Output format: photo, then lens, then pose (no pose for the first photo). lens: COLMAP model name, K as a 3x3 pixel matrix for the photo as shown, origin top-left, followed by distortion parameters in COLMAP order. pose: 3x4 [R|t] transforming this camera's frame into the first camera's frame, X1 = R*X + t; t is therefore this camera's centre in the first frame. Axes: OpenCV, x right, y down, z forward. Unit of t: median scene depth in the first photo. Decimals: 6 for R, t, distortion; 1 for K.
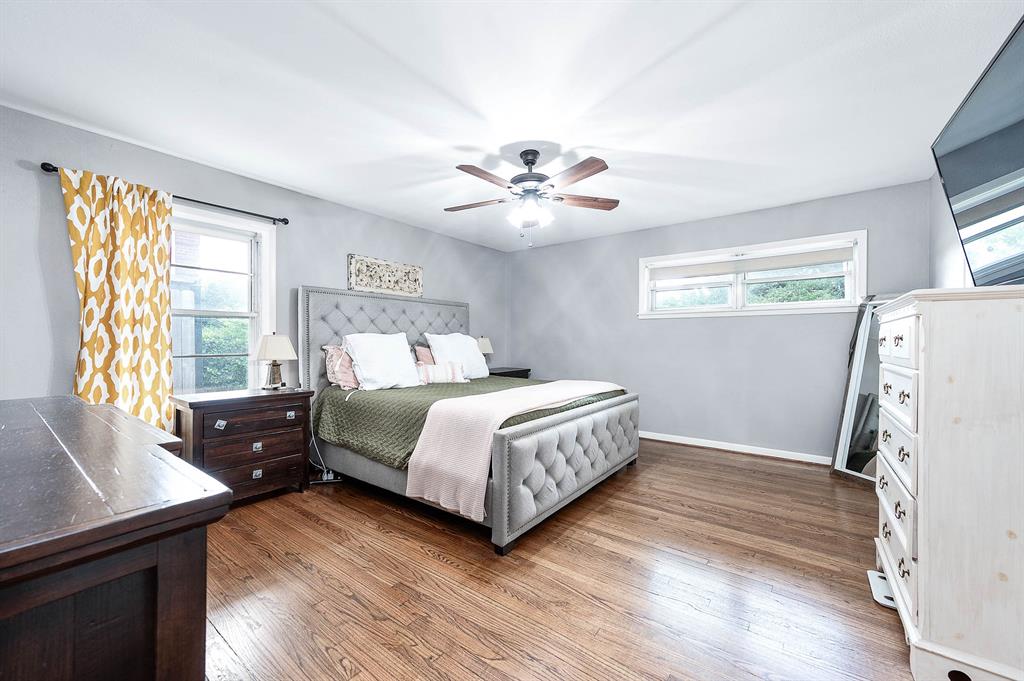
lens RADIAL K [[397.2, 0, 516.8], [0, 397.2, 343.3], [0, 0, 1]] dist [0.000546, -0.000078]
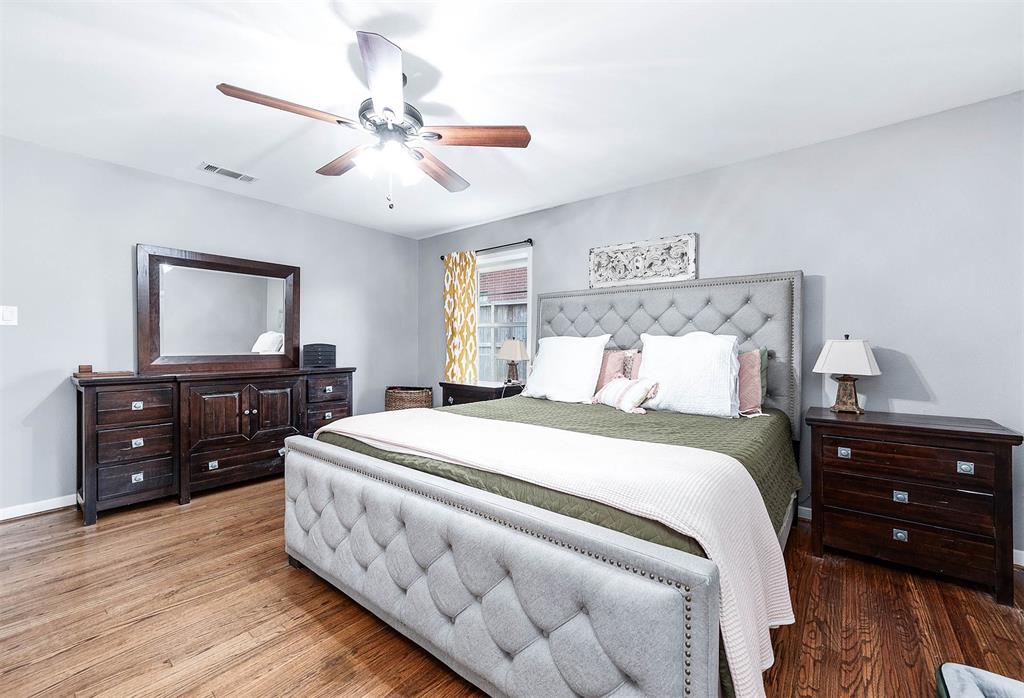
lens RADIAL K [[407.0, 0, 517.0], [0, 407.0, 344.7], [0, 0, 1]] dist [0.026093, 0.000094]
pose [[-0.029096, 0.010088, -0.999526, 0.519649], [-0.006197, 0.999928, 0.010272, -0.013495], [0.999557, 0.006493, -0.029031, 0.847009]]
